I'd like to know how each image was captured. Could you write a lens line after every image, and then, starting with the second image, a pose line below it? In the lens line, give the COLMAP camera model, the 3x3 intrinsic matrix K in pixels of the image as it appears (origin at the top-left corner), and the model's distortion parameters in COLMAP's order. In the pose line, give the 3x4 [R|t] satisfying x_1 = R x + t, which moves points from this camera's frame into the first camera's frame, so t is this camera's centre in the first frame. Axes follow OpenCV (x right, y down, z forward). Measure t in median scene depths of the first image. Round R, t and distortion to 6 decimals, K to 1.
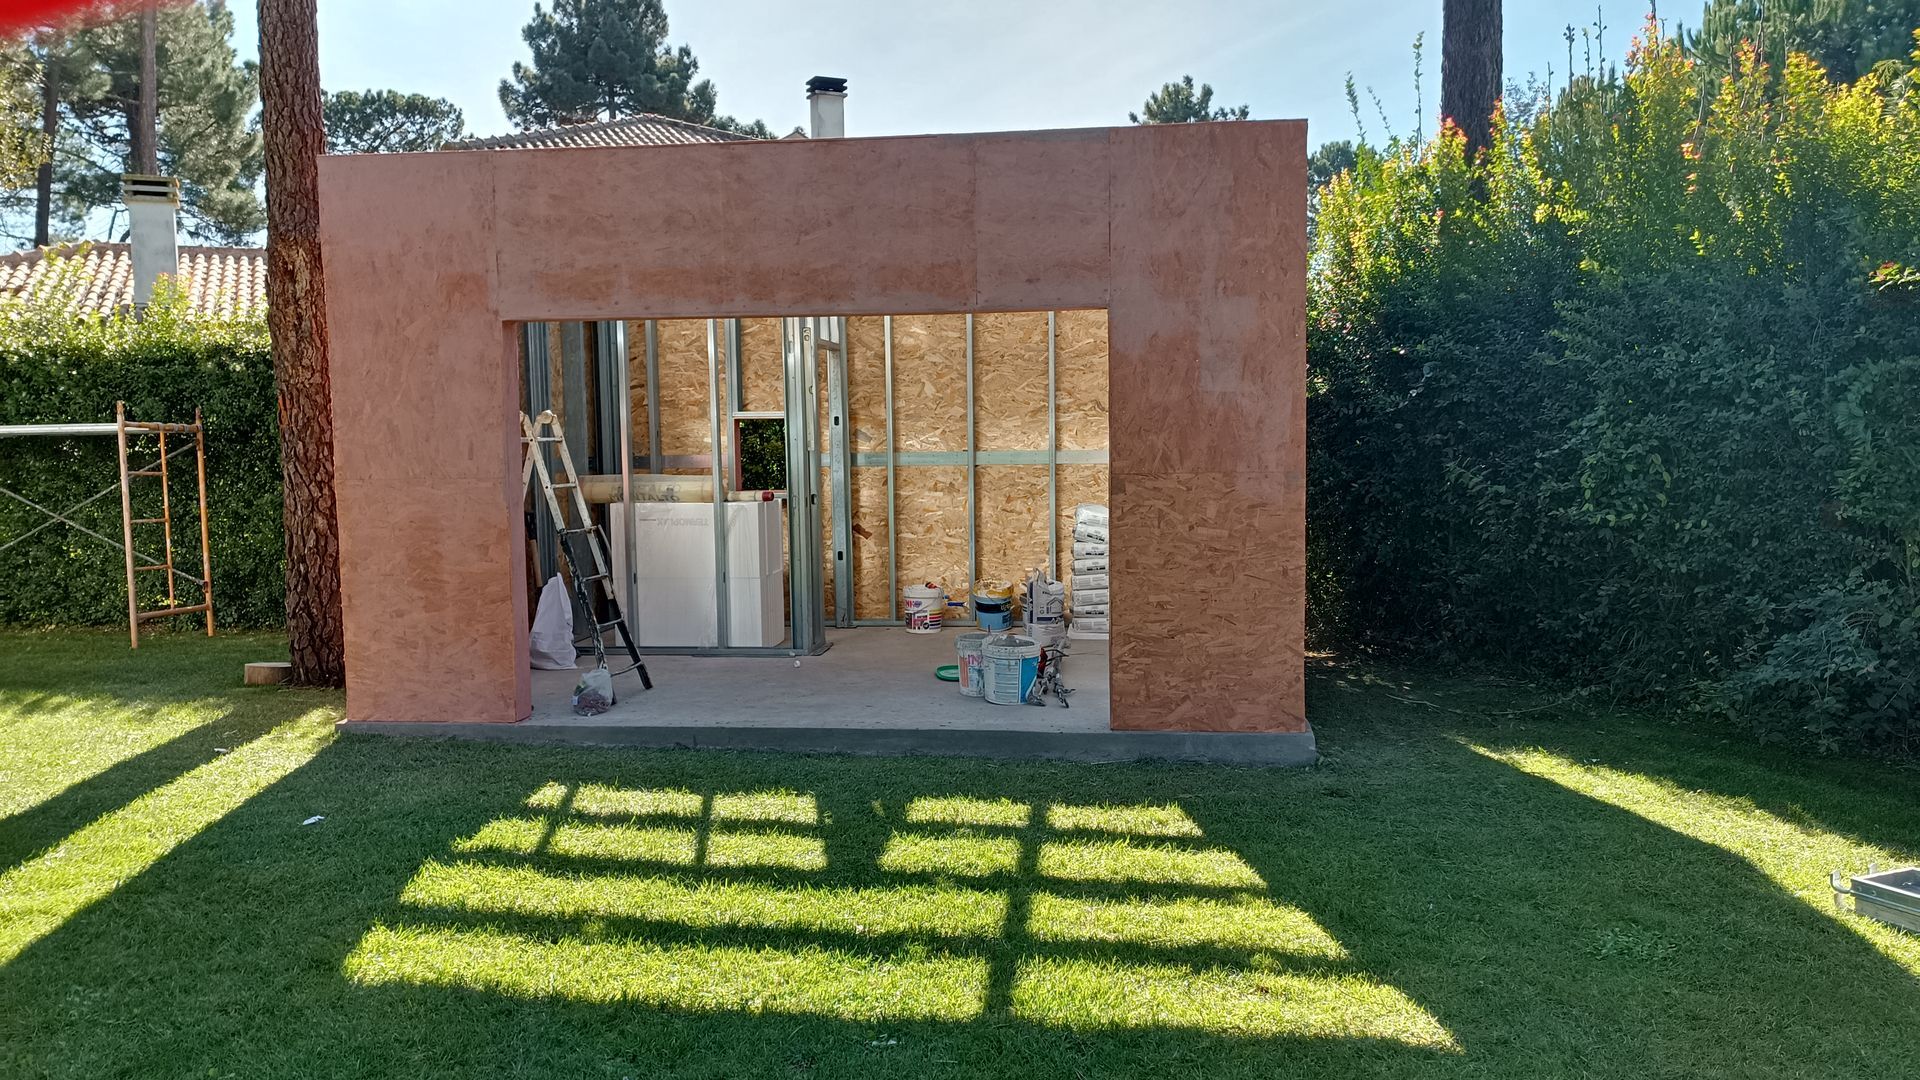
lens RADIAL K [[1376.8, 0, 961.9], [0, 1376.8, 539.2], [0, 0, 1]] dist [0.065855, -0.080828]
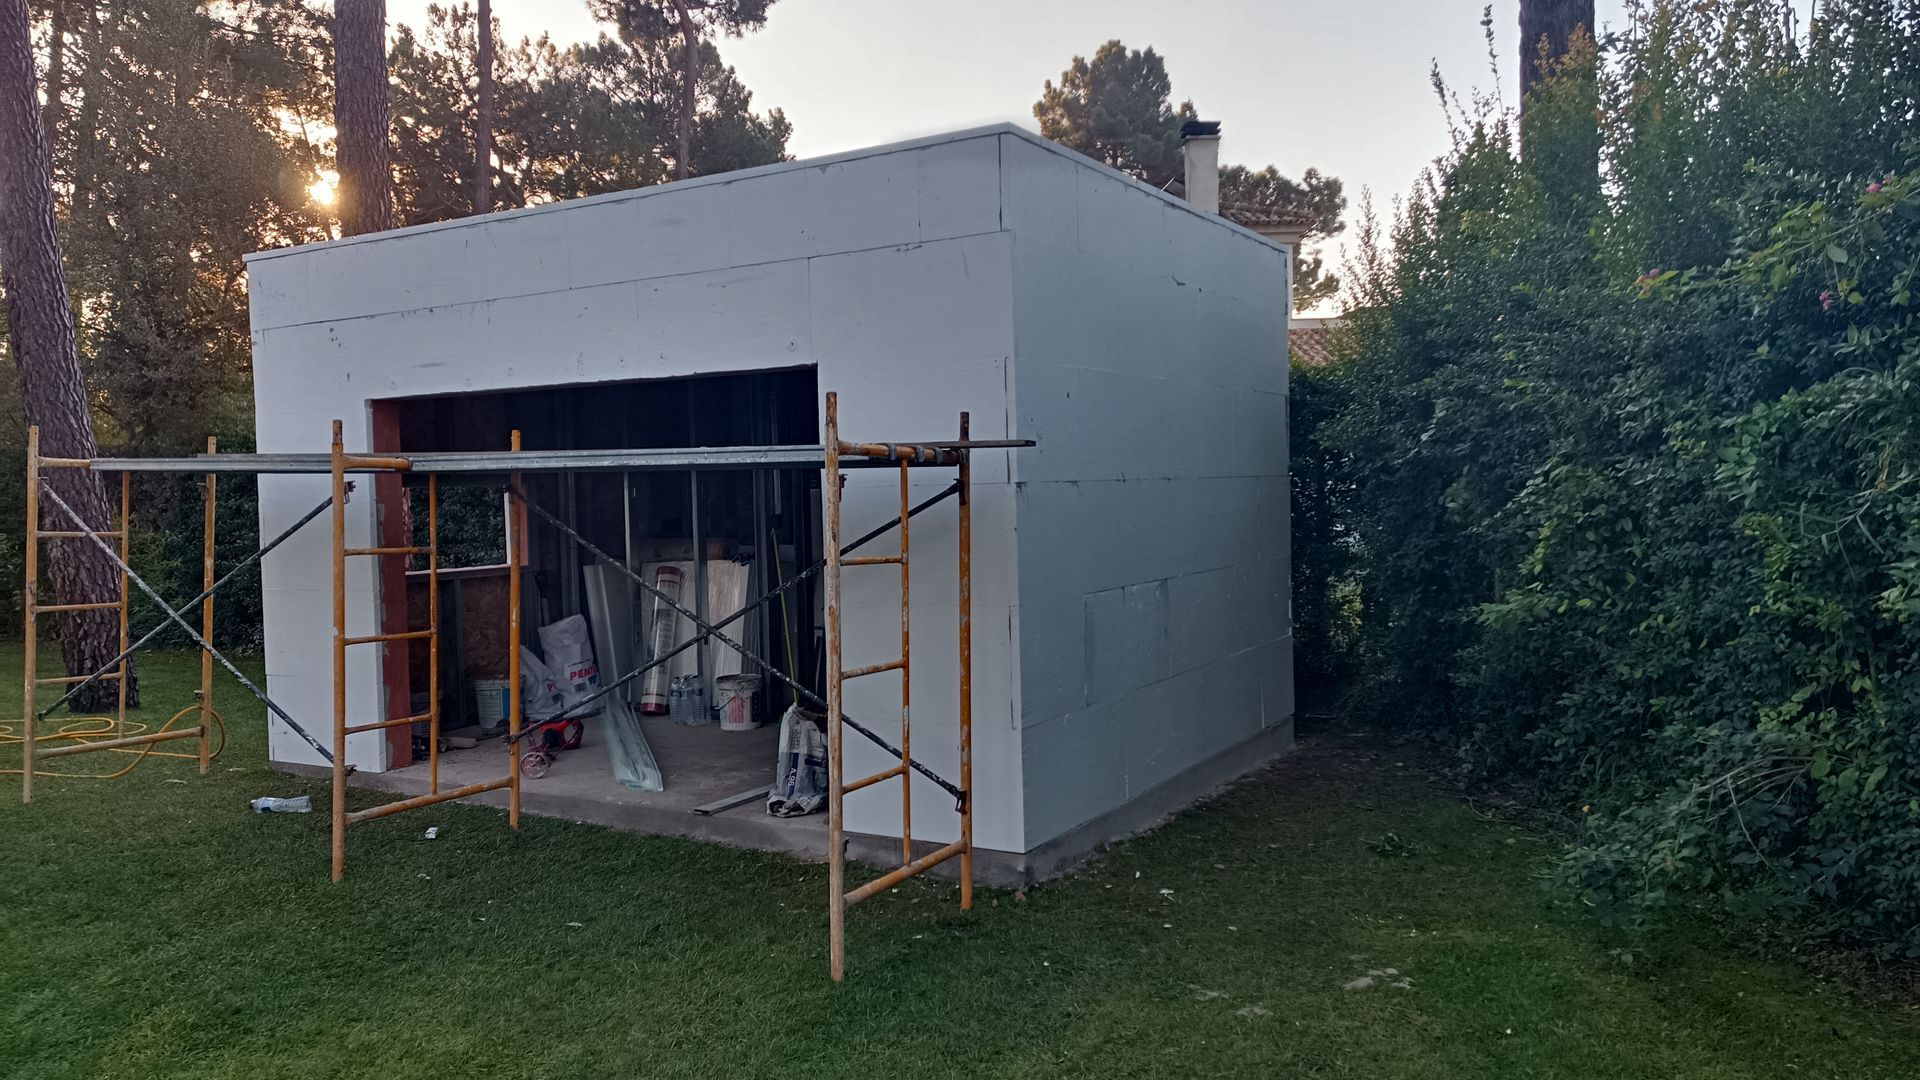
lens RADIAL K [[1376.8, 0, 961.9], [0, 1376.8, 539.2], [0, 0, 1]] dist [0.065855, -0.080828]
pose [[0.916676, 0.005251, -0.399598, 0.515538], [-0.019112, 0.999346, -0.030711, -0.022860], [0.399175, 0.035789, 0.916176, 0.187197]]
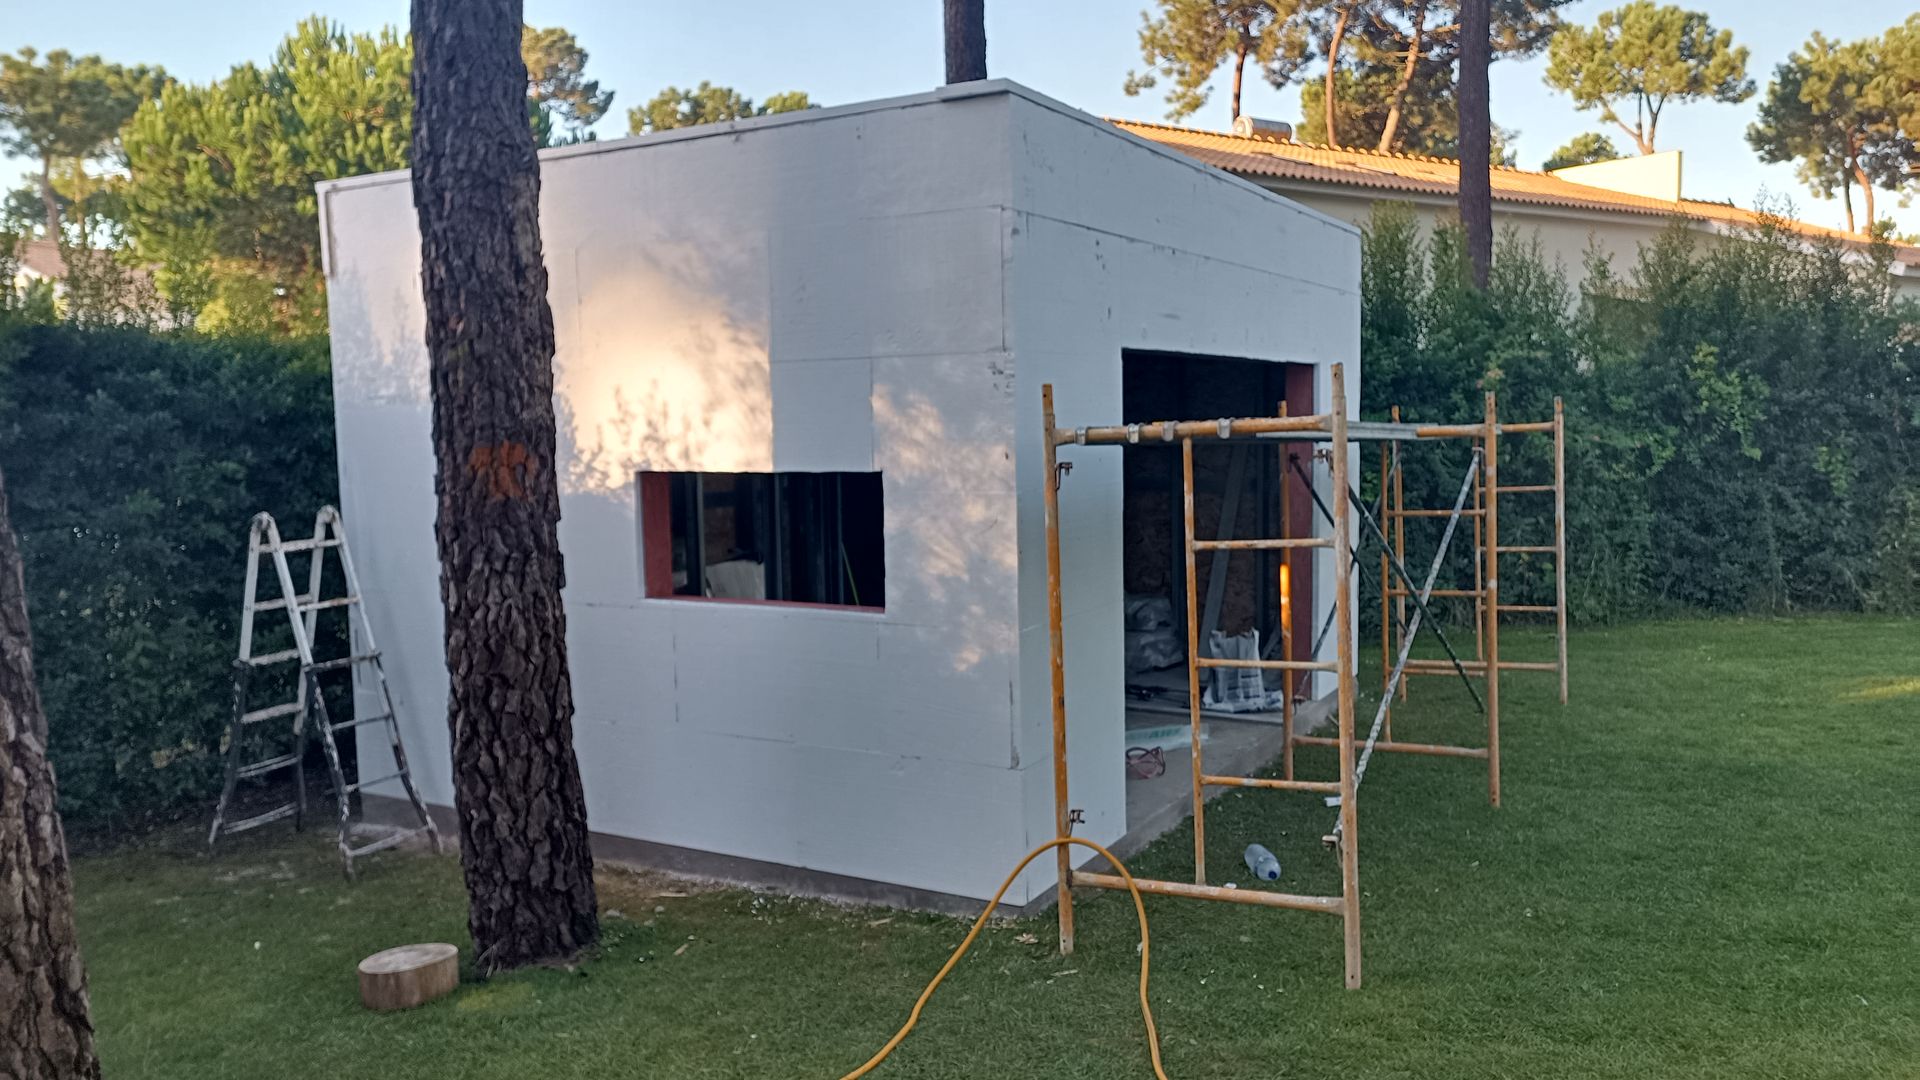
lens RADIAL K [[1382.1, 0, 960.6], [0, 1382.1, 536.6], [0, 0, 1]] dist [0.072525, -0.094183]
pose [[0.384628, -0.074668, 0.920047, -1.101817], [0.088855, 0.995089, 0.043613, -0.087737], [-0.918785, 0.064976, 0.389373, 0.747072]]
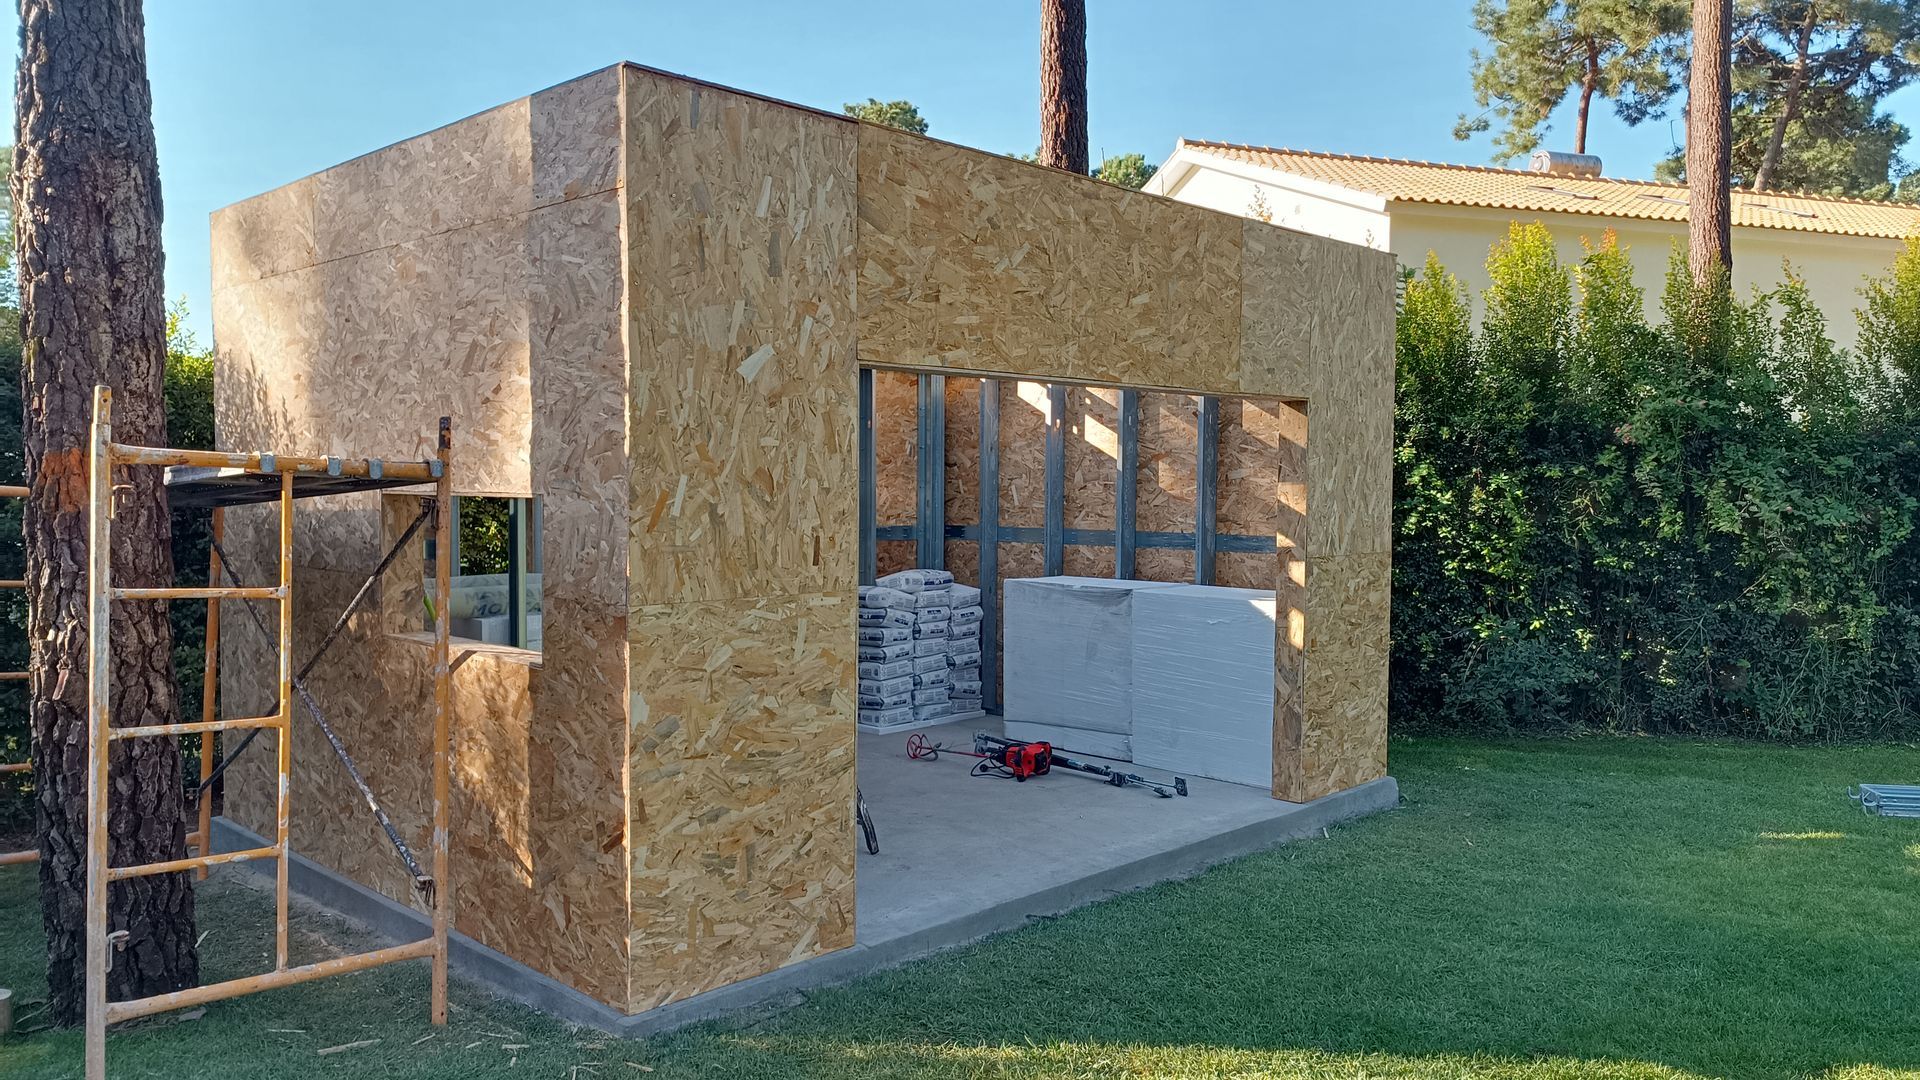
lens RADIAL K [[1376.8, 0, 961.9], [0, 1376.8, 539.2], [0, 0, 1]] dist [0.065855, -0.080828]
pose [[0.606055, -0.018856, 0.795200, -0.829178], [0.050404, 0.998620, -0.014735, -0.055670], [-0.793824, 0.049011, 0.606169, 0.530003]]
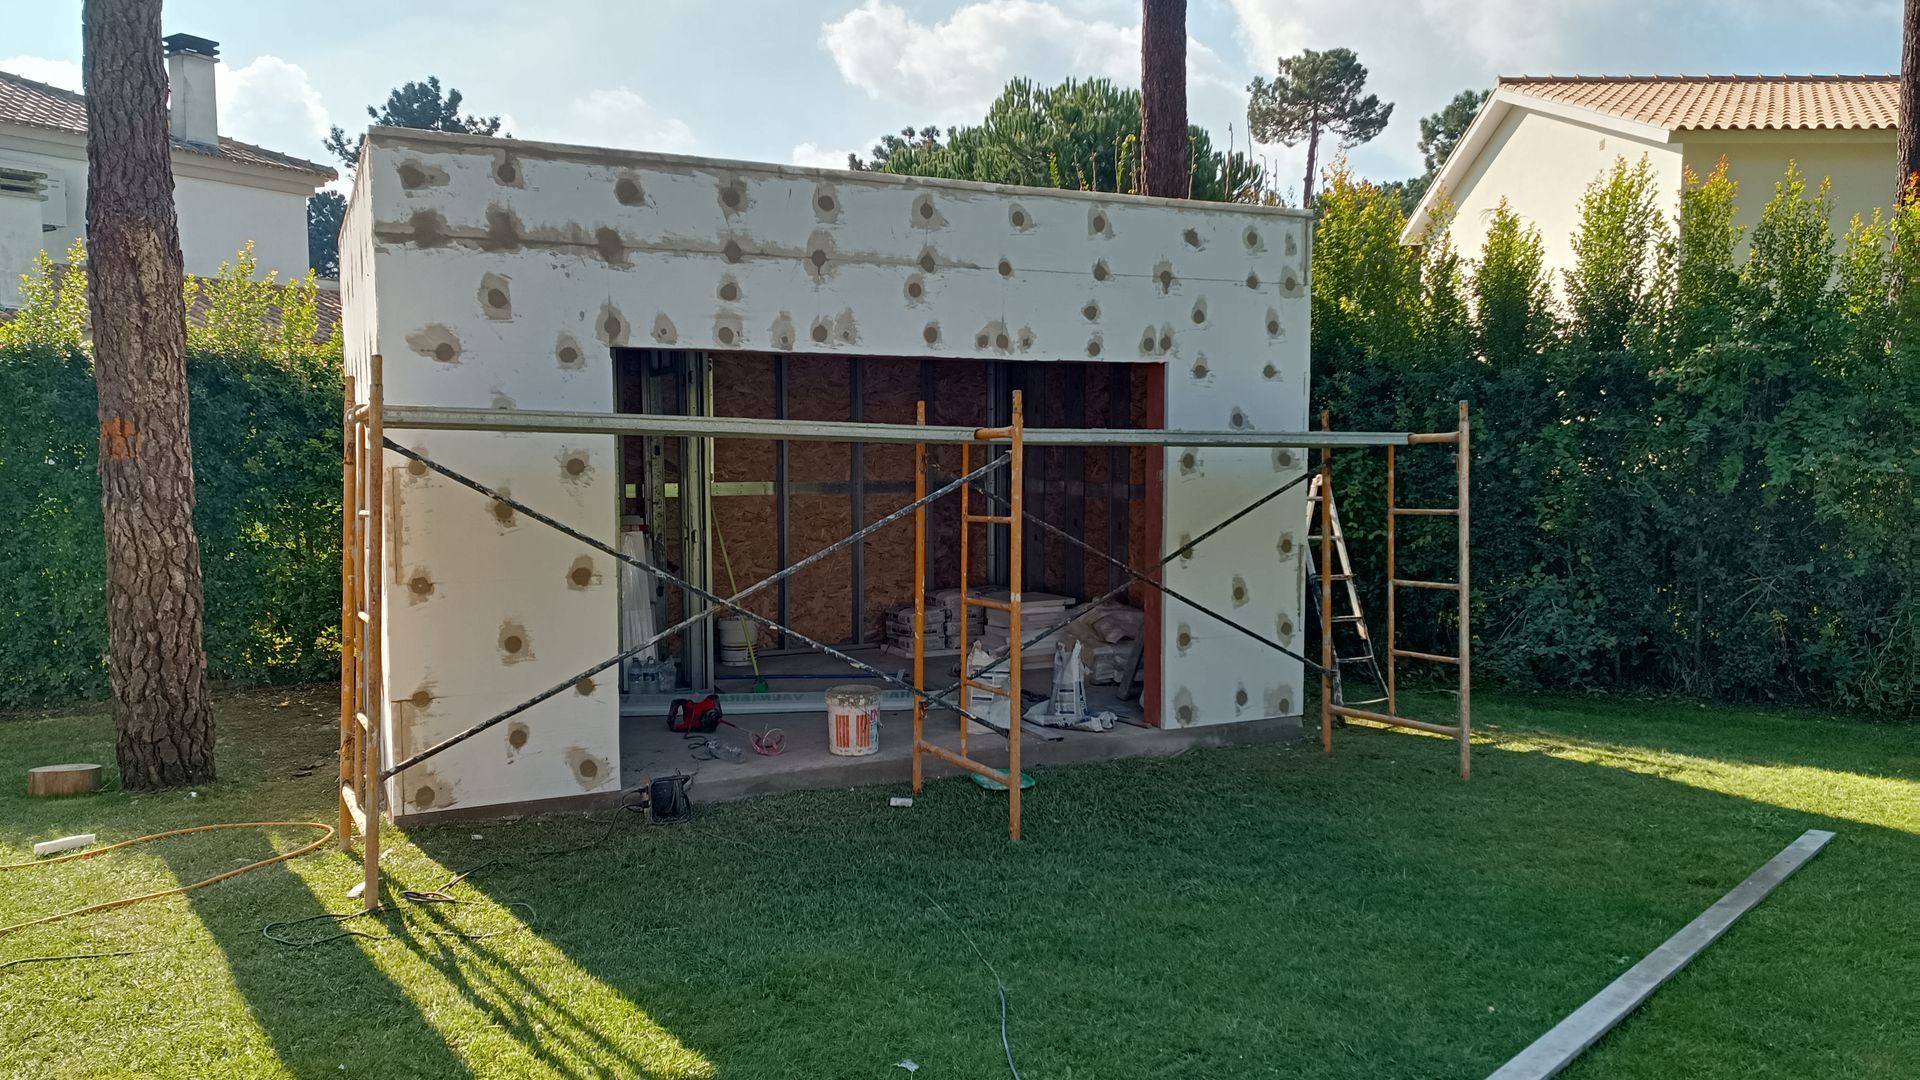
lens RADIAL K [[1371.1, 0, 960.0], [0, 1371.1, 540.0], [0, 0, 1]] dist [0.074658, -0.087997]
pose [[0.841715, -0.026652, 0.539265, -0.613176], [0.033385, 0.999439, -0.002715, -0.020567], [-0.538890, 0.020289, 0.842132, 0.114154]]
